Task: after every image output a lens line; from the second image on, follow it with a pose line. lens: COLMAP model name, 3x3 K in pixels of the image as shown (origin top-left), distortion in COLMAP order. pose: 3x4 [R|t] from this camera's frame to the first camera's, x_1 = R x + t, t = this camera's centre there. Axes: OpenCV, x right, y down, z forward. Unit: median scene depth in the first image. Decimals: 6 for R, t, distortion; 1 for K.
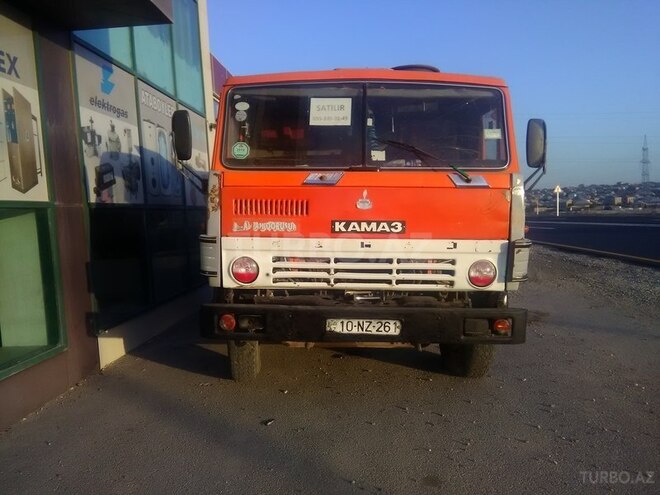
lens RADIAL K [[511.5, 0, 318.8], [0, 511.5, 248.5], [0, 0, 1]] dist [0.083321, -0.103811]
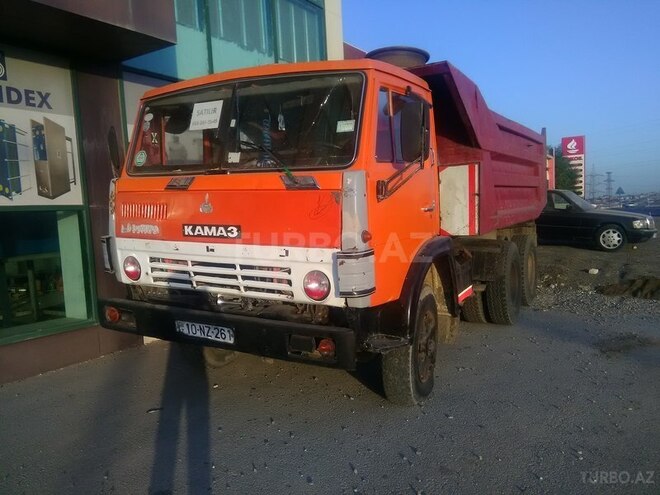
lens RADIAL K [[511.5, 0, 318.8], [0, 511.5, 248.5], [0, 0, 1]] dist [0.083321, -0.103811]
pose [[0.876164, 0.032694, -0.480904, 0.732822], [-0.025190, 0.999439, 0.022051, -0.034504], [0.481355, -0.007206, 0.876496, 0.225559]]
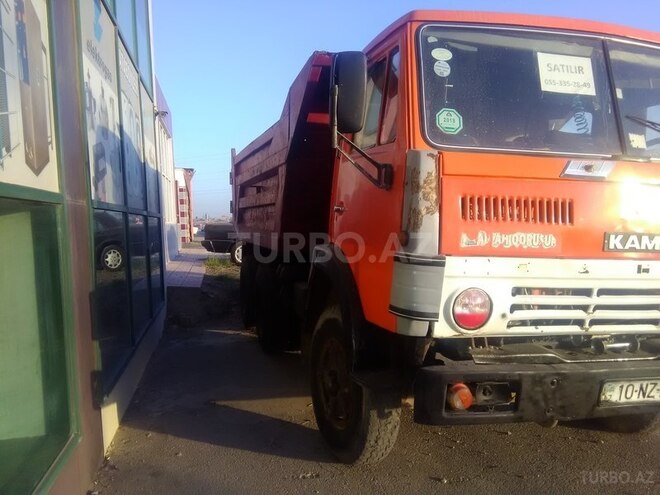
lens RADIAL K [[511.5, 0, 318.8], [0, 511.5, 248.5], [0, 0, 1]] dist [0.083321, -0.103811]
pose [[0.963323, 0.008603, 0.268206, -0.493644], [-0.001349, 0.999629, -0.027221, -0.014719], [-0.268341, 0.025861, 0.962977, 0.440174]]
